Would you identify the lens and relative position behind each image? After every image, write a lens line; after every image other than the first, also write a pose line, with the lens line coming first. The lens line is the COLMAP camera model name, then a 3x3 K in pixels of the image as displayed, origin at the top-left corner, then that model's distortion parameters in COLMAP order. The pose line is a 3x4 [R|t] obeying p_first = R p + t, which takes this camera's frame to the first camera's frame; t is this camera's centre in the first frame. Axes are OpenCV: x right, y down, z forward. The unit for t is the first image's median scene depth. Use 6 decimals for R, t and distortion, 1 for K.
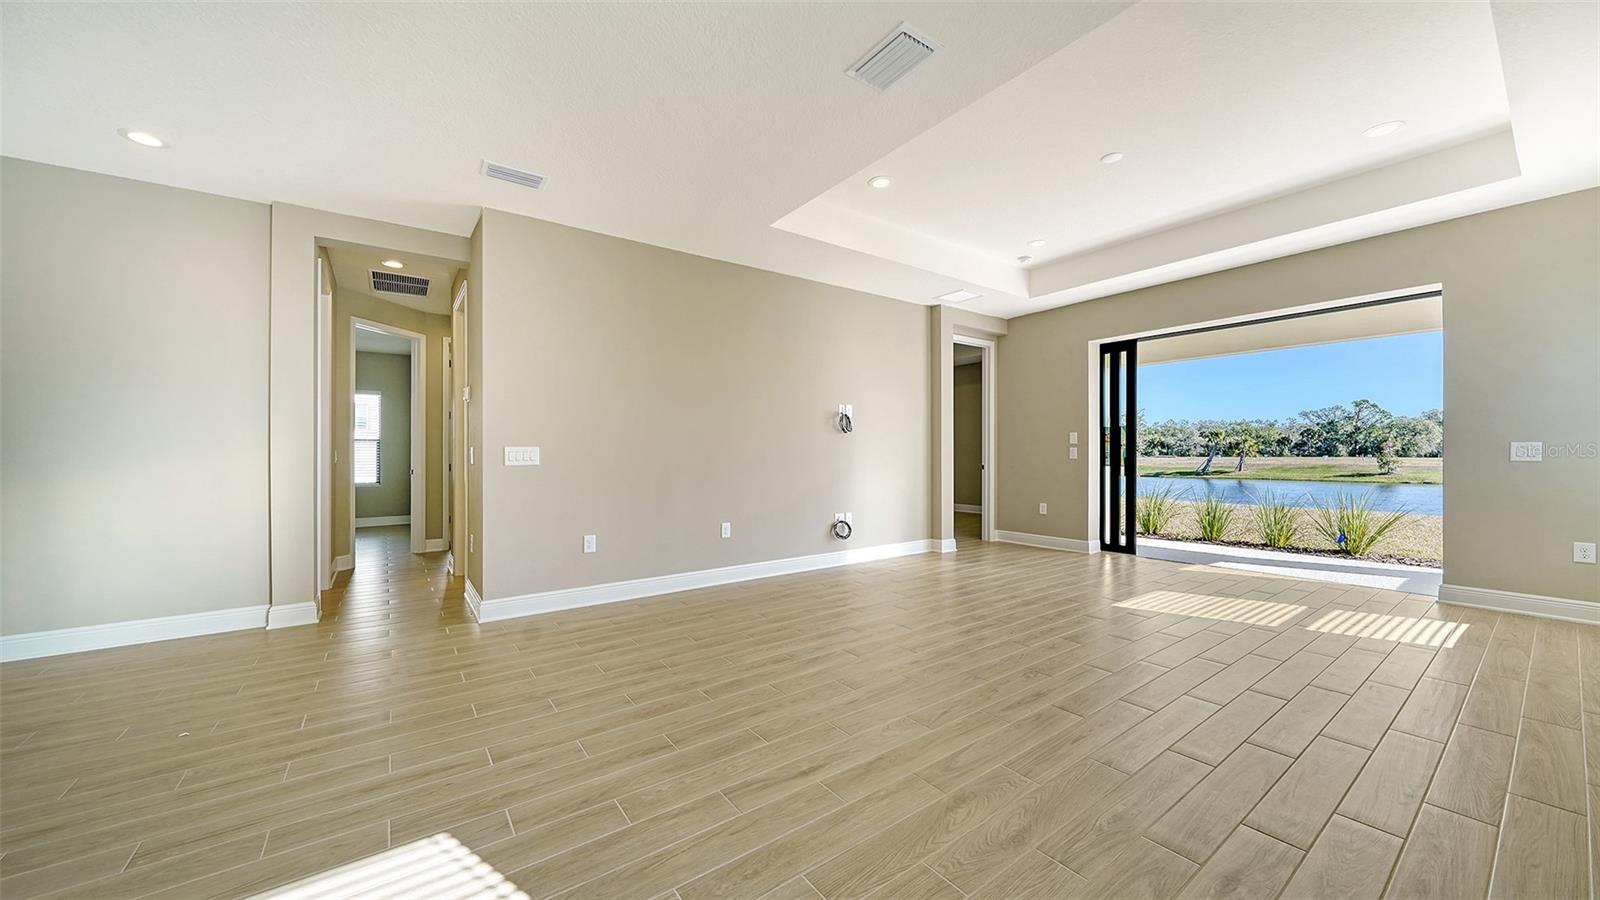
lens RADIAL K [[565.3, 0, 795.4], [0, 565.3, 445.2], [0, 0, 1]] dist [0.003546, 0.000038]
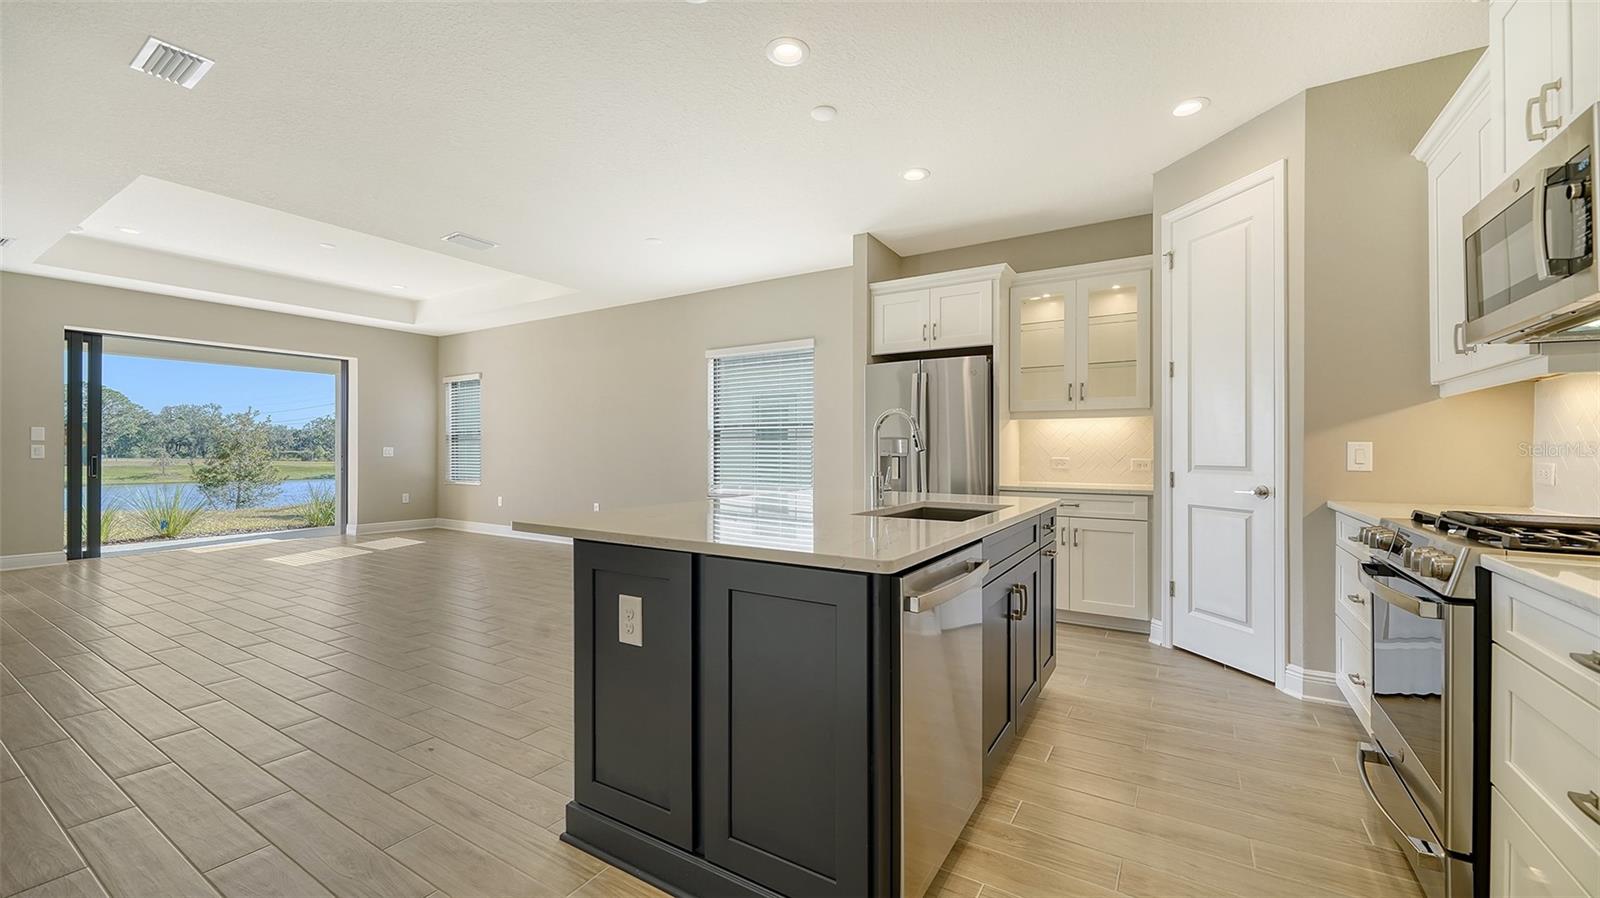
lens RADIAL K [[619.9, 0, 798.1], [0, 619.9, 451.2], [0, 0, 1]] dist [-0.005615, -0.000239]
pose [[-0.371039, 0.007388, 0.928588, -0.792832], [-0.014936, 0.999792, -0.013922, 0.009968], [-0.928497, -0.019035, -0.370851, 0.281963]]
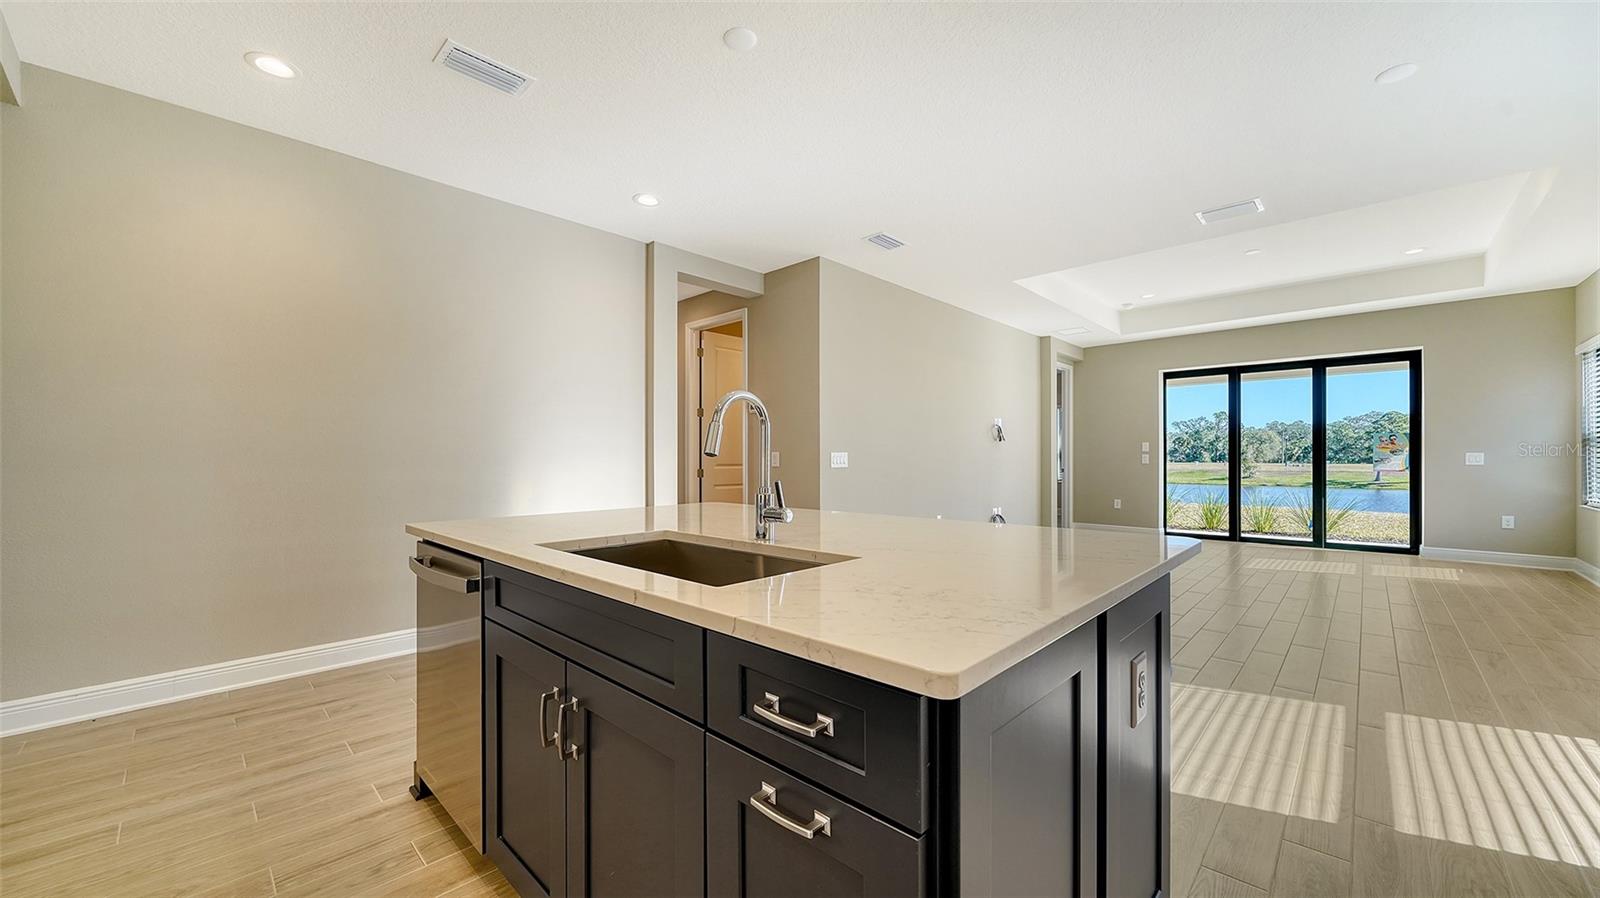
lens RADIAL K [[592.4, 0, 804.3], [0, 592.4, 458.5], [0, 0, 1]] dist [-0.003168, -0.000181]
pose [[0.983774, 0.003462, 0.179379, -0.490402], [-0.006256, 0.999868, 0.015017, -0.001711], [-0.179303, -0.015895, 0.983665, -0.156829]]
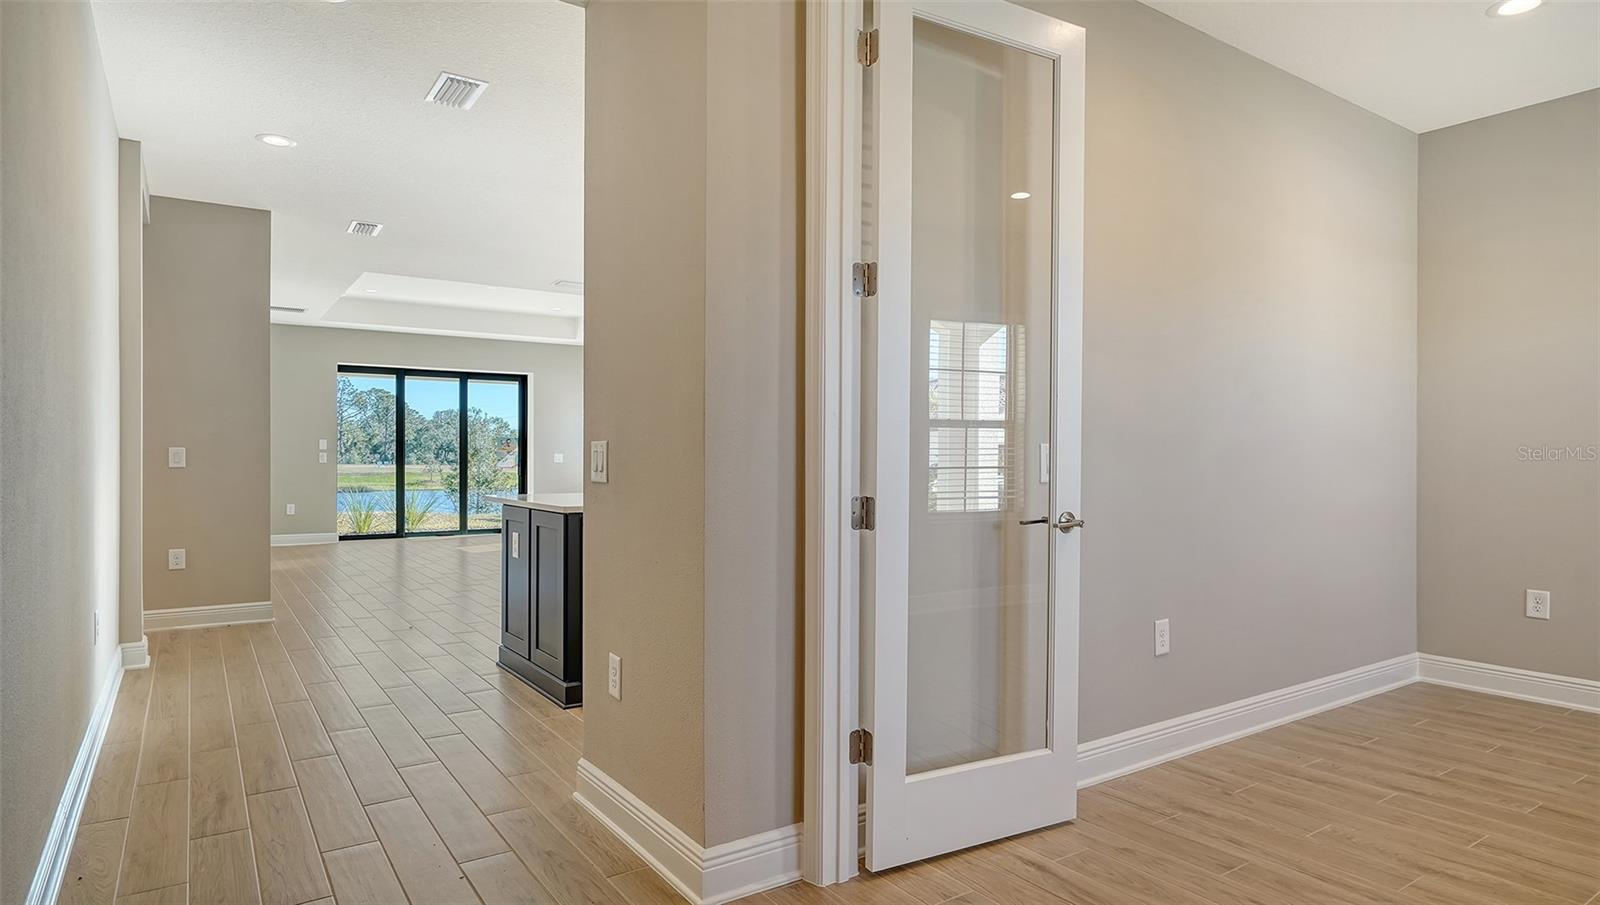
lens RADIAL K [[852.5, 0, 795.4], [0, 852.5, 454.6], [0, 0, 1]] dist [-0.015265, -0.000001]
pose [[0.019853, 0.010277, 0.999750, -1.200291], [-0.017704, 0.999794, -0.009926, 0.008758], [-0.999646, -0.017503, 0.020031, 0.015170]]
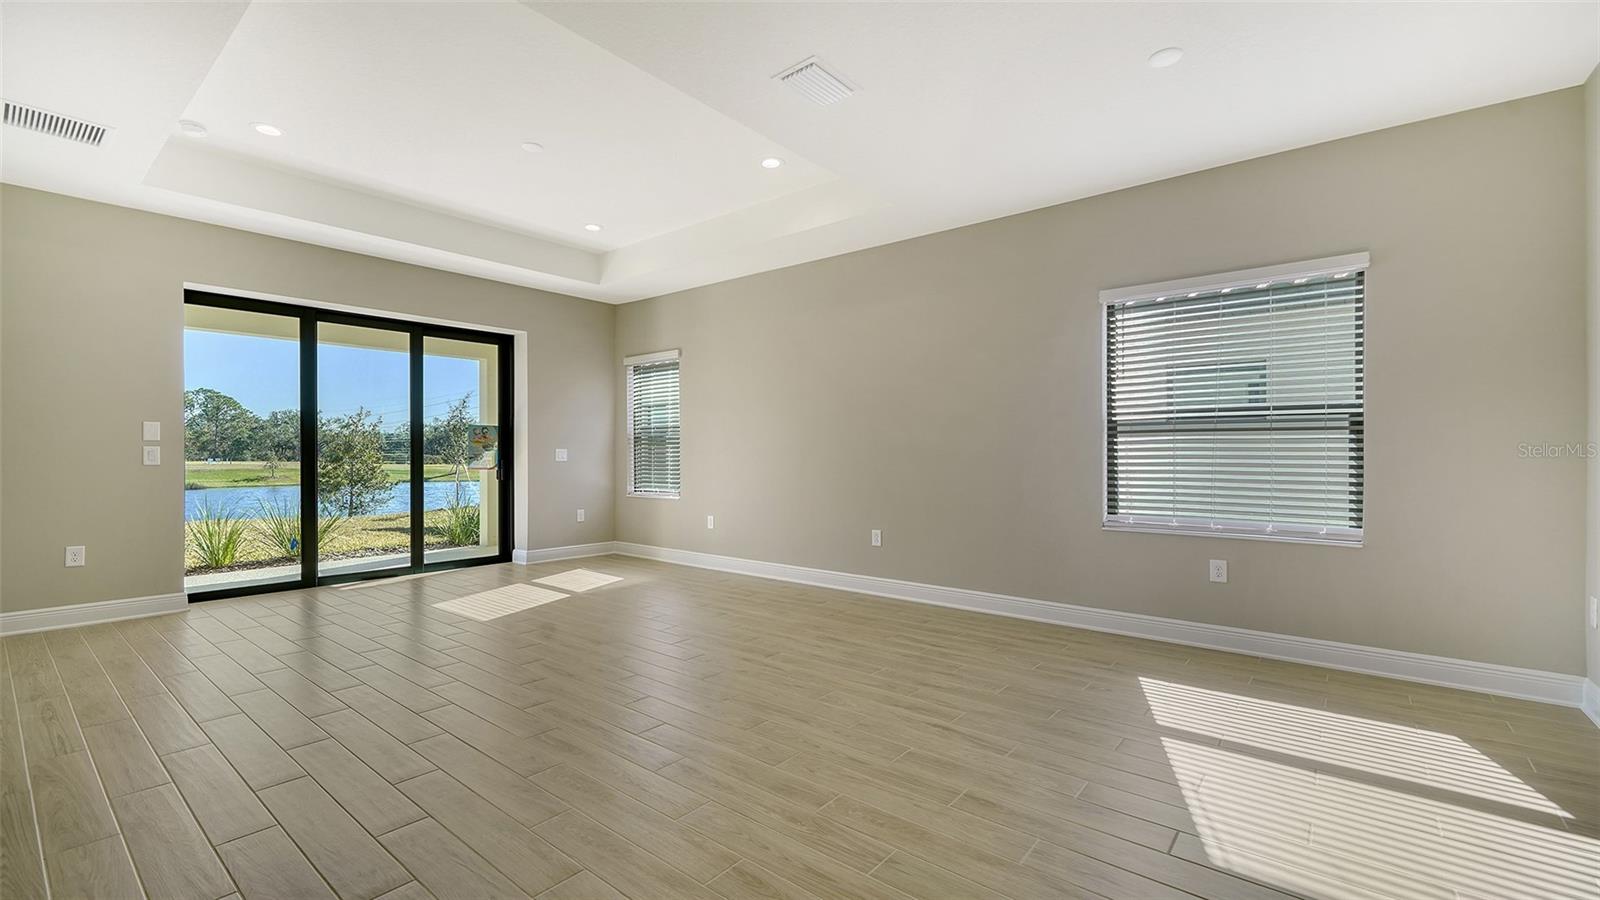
lens RADIAL K [[660.1, 0, 804.5], [0, 660.1, 454.7], [0, 0, 1]] dist [-0.004190, -0.000114]
pose [[-0.258294, 0.006150, 0.966047, -0.376624], [-0.014971, 0.999834, -0.010368, 0.010821], [-0.965950, -0.017140, -0.258159, 0.504223]]
